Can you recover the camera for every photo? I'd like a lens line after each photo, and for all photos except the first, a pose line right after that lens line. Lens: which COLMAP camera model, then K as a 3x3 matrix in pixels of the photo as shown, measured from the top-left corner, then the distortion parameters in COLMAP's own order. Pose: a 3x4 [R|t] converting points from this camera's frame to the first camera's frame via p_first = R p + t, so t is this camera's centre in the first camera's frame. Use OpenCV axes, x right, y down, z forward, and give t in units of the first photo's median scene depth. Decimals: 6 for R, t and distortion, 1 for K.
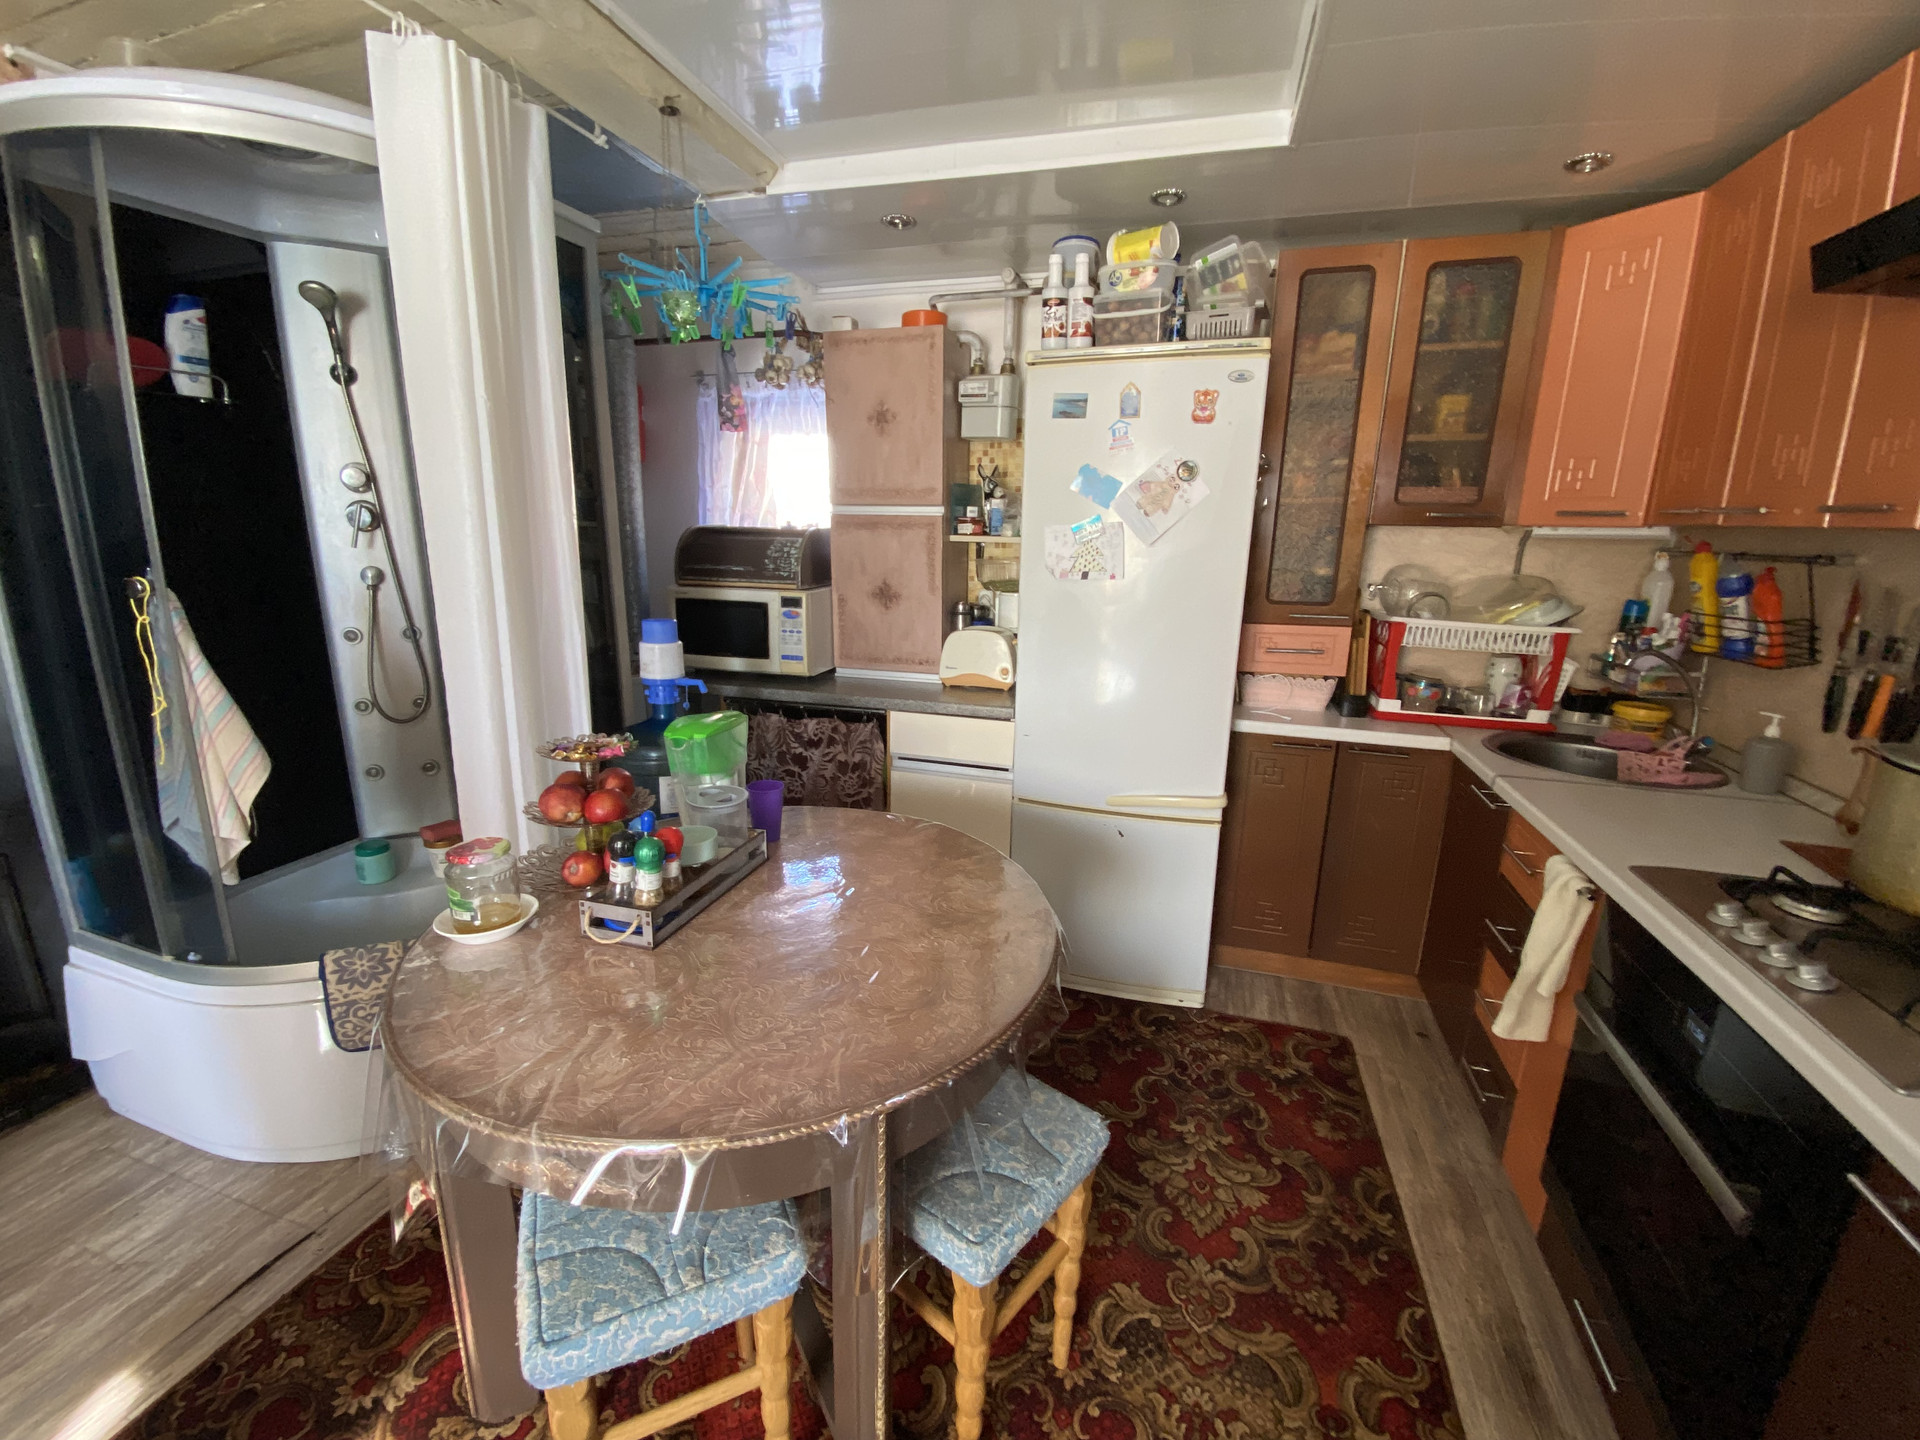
lens RADIAL K [[778.7, 0, 960.0], [0, 778.7, 720.0], [0, 0, 1]] dist [0.020333, -0.019945]
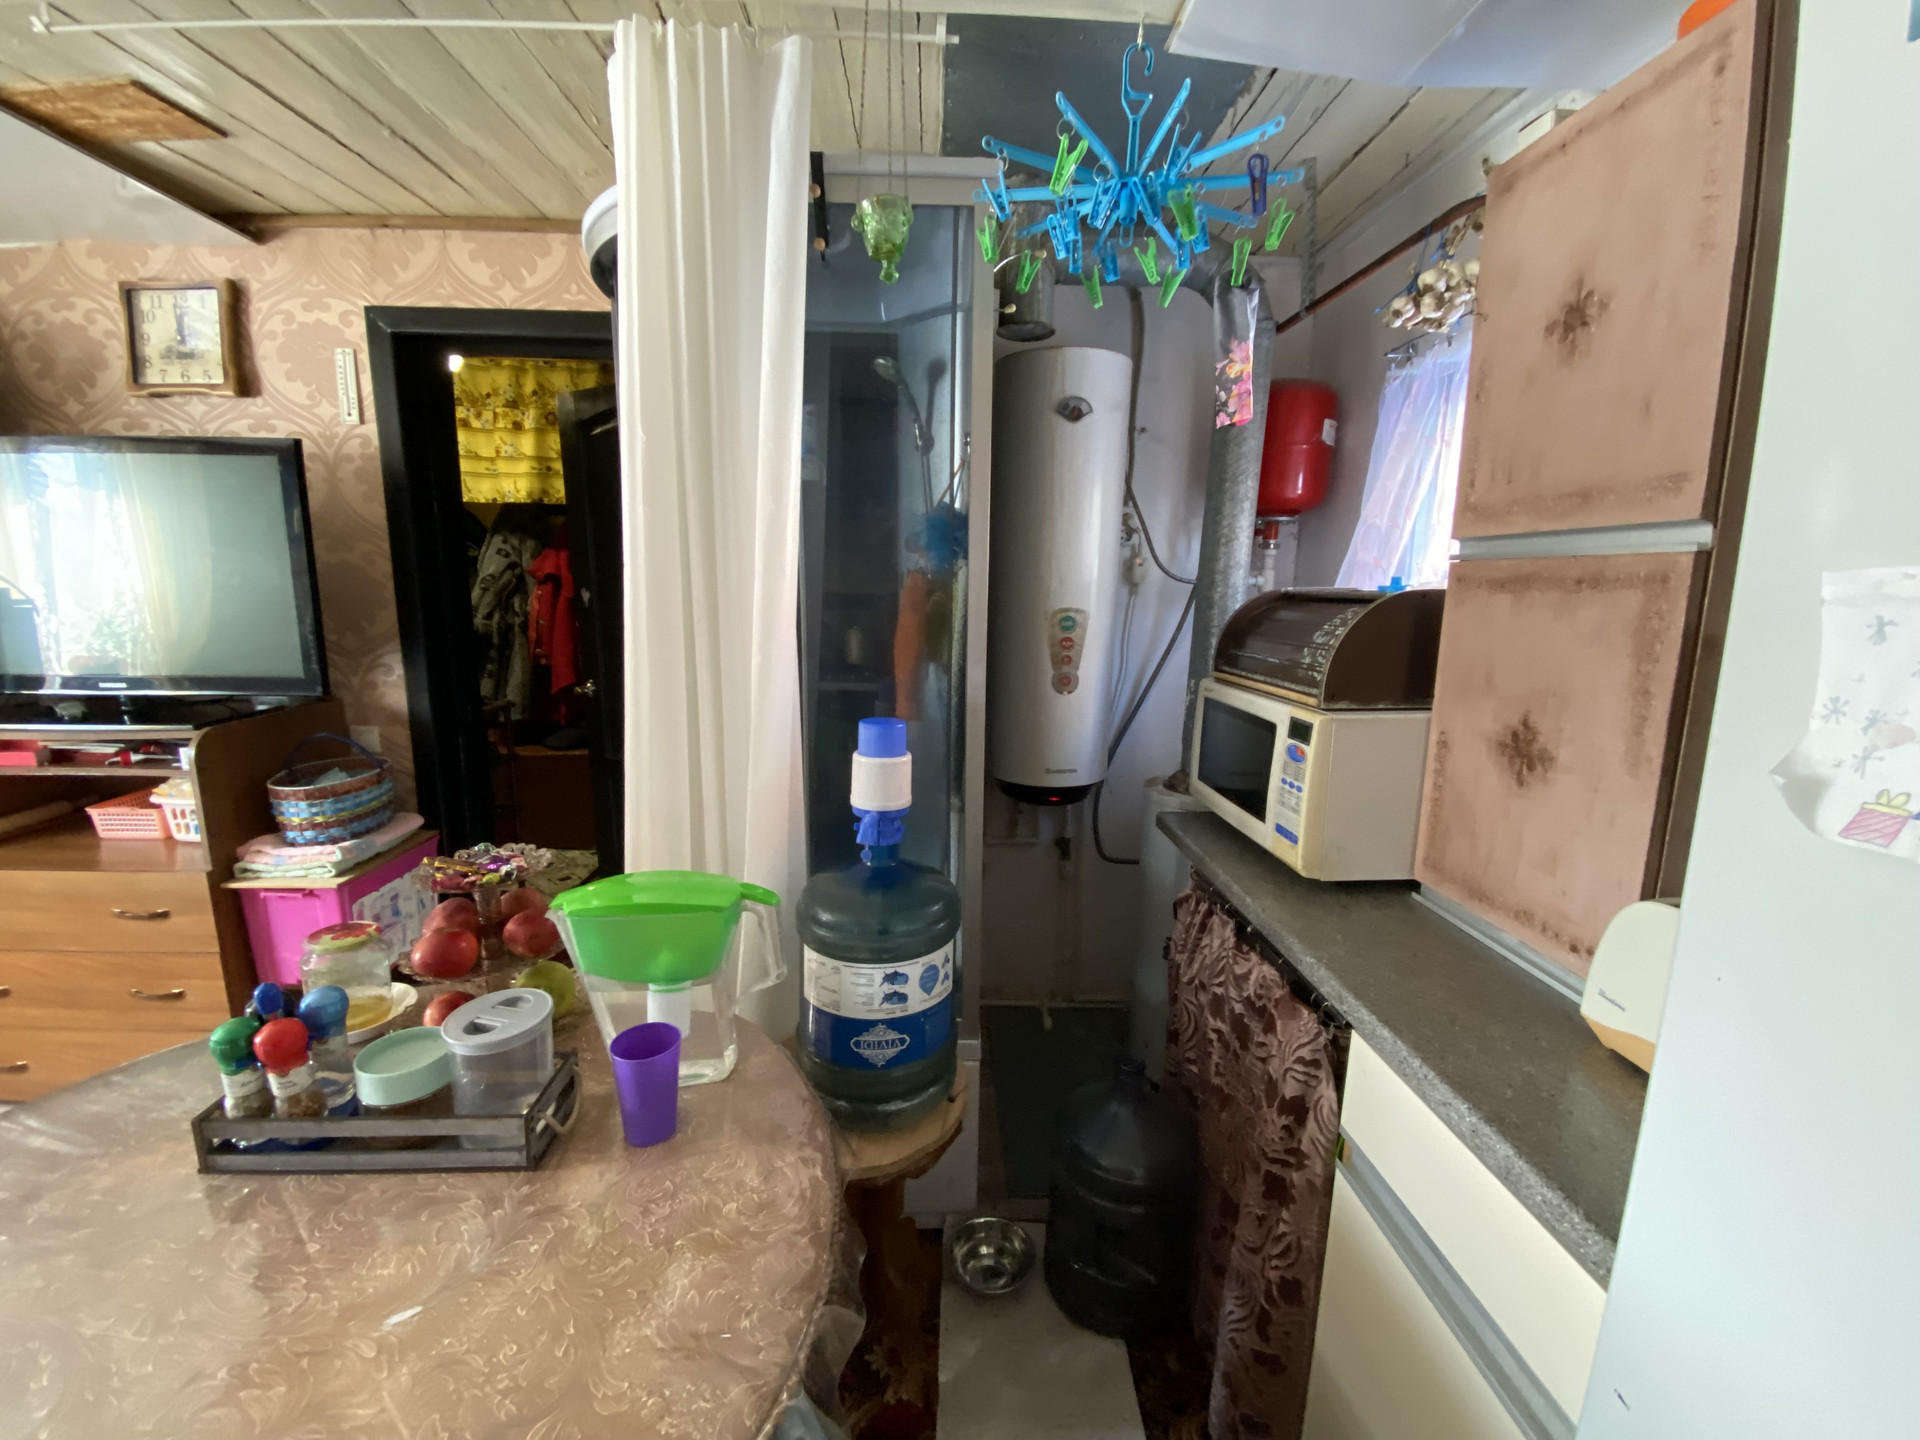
lens RADIAL K [[778.7, 0, 960.0], [0, 778.7, 720.0], [0, 0, 1]] dist [0.020333, -0.019945]
pose [[0.323535, 0.148118, -0.934551, 0.197234], [-0.225234, 0.971338, 0.075974, -0.145618], [0.919018, 0.185912, 0.347623, 0.602593]]
